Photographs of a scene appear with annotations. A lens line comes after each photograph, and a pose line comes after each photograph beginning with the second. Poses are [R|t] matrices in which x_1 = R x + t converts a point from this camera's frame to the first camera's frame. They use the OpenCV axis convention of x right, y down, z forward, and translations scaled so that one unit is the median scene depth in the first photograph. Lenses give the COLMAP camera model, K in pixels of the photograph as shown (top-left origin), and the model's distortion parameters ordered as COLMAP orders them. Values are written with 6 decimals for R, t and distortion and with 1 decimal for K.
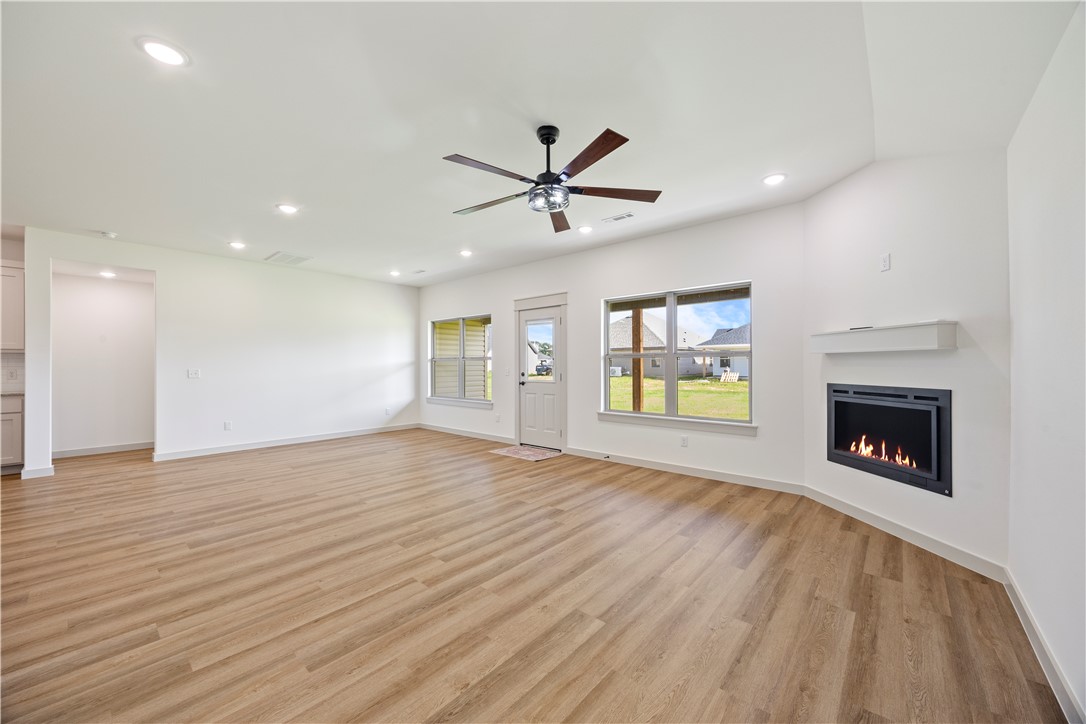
lens RADIAL K [[411.8, 0, 538.8], [0, 411.8, 363.7], [0, 0, 1]] dist [-0.003104, -0.000268]
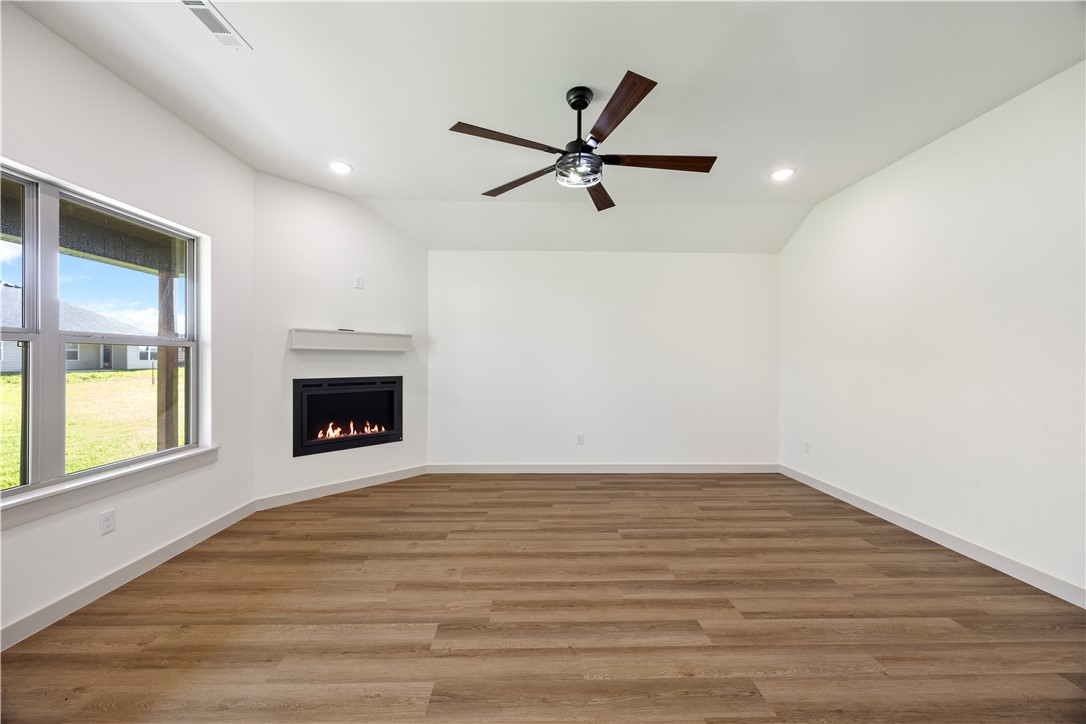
lens RADIAL K [[411.3, 0, 537.6], [0, 411.3, 359.8], [0, 0, 1]] dist [-0.002909, 0.000164]
pose [[-0.675551, 0.001355, 0.737312, -0.427390], [-0.003407, 0.999982, -0.004960, 0.004169], [-0.737305, -0.005863, -0.675534, 1.258207]]
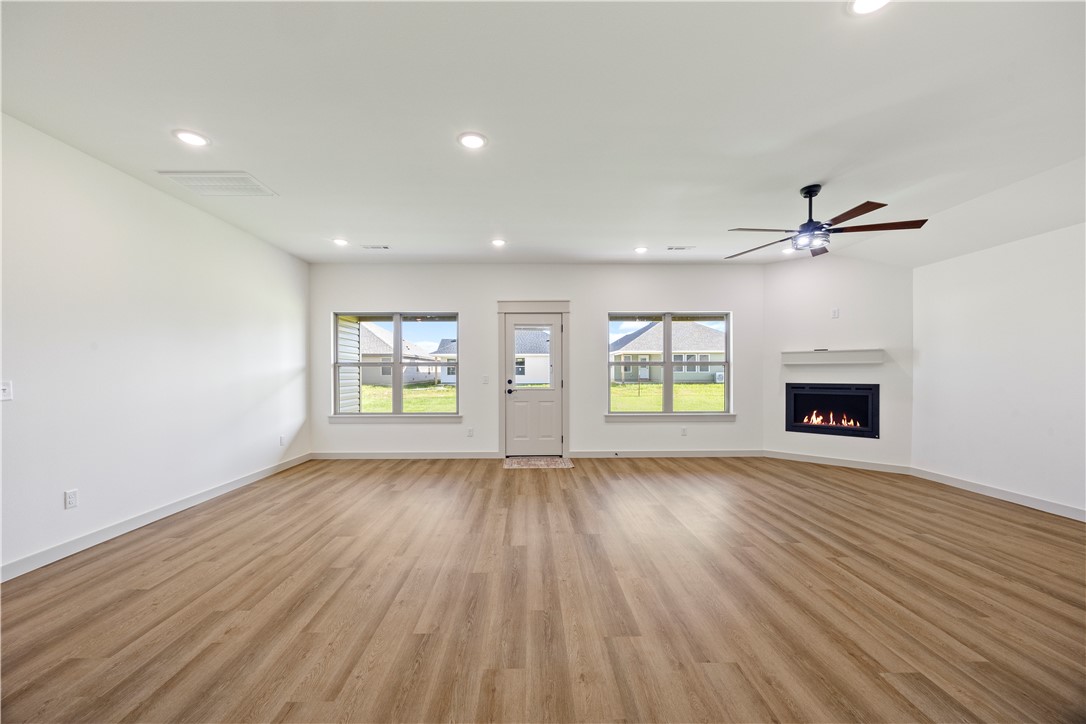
lens RADIAL K [[416.2, 0, 536.7], [0, 416.2, 375.7], [0, 0, 1]] dist [-0.003172, 0.000270]
pose [[0.738513, -0.005549, 0.674216, -1.124810], [-0.001116, 0.999955, 0.009453, 0.005229], [-0.674238, -0.007734, 0.738474, 0.468782]]
